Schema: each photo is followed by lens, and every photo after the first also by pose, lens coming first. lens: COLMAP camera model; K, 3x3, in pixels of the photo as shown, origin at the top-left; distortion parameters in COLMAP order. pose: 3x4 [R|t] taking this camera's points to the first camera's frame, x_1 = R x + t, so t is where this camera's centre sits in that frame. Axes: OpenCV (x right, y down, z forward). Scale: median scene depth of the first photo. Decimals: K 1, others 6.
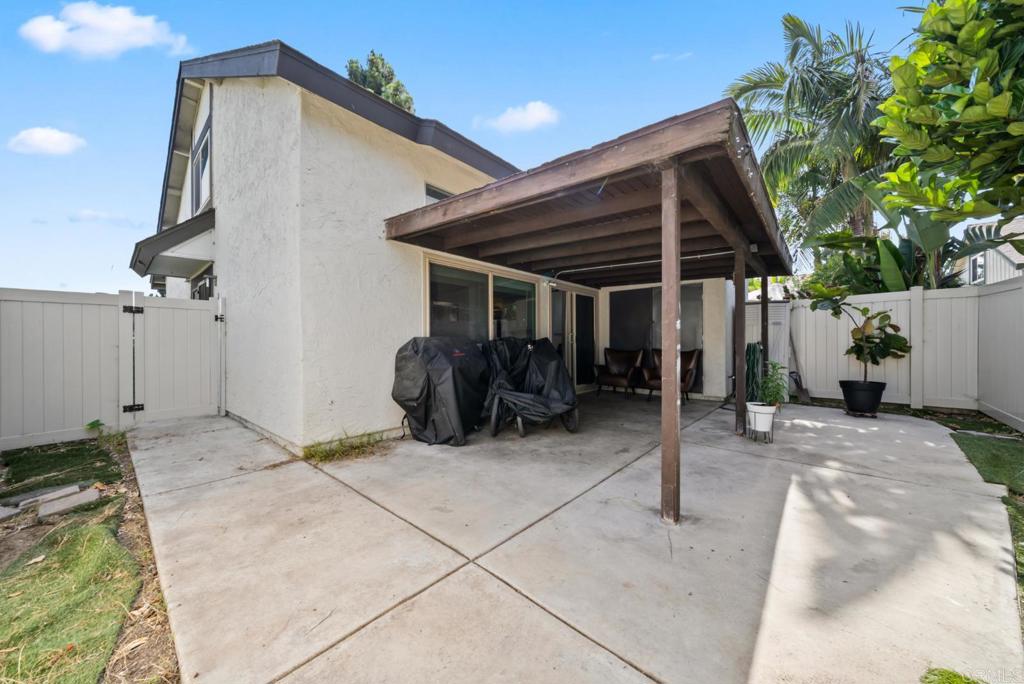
lens RADIAL K [[363.2, 0, 508.6], [0, 363.2, 345.5], [0, 0, 1]] dist [-0.001357, -0.000047]
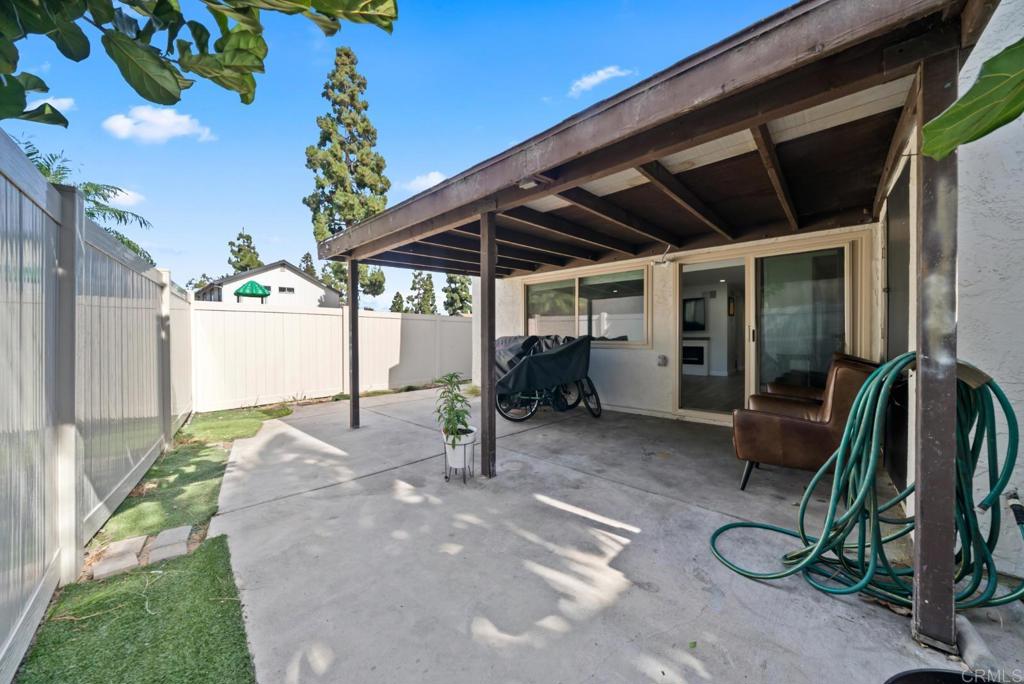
lens RADIAL K [[363.2, 0, 508.6], [0, 363.2, 345.5], [0, 0, 1]] dist [-0.001357, -0.000047]
pose [[-0.010123, 0.027301, -0.999576, 1.808303], [0.006434, 0.999608, 0.027237, -0.034563], [0.999928, -0.006155, -0.010295, 1.395349]]
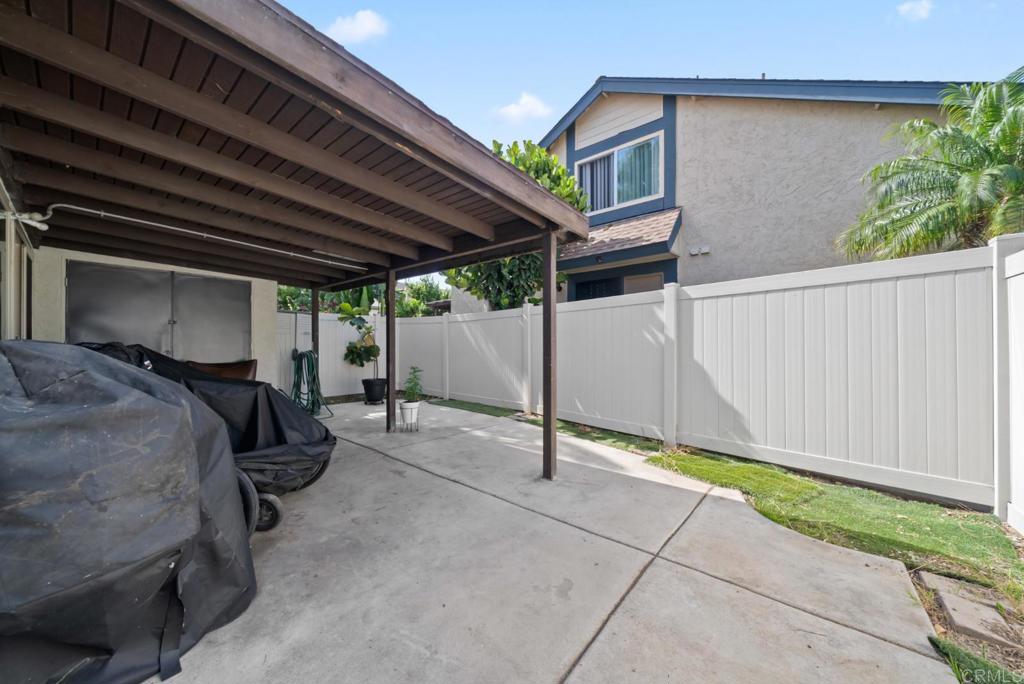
lens RADIAL K [[363.2, 0, 508.6], [0, 363.2, 345.5], [0, 0, 1]] dist [-0.001357, -0.000047]
pose [[-0.045955, 0.006049, 0.998925, -0.712777], [0.009178, 0.999942, -0.005633, -0.024712], [-0.998901, 0.008910, -0.046008, 0.897658]]
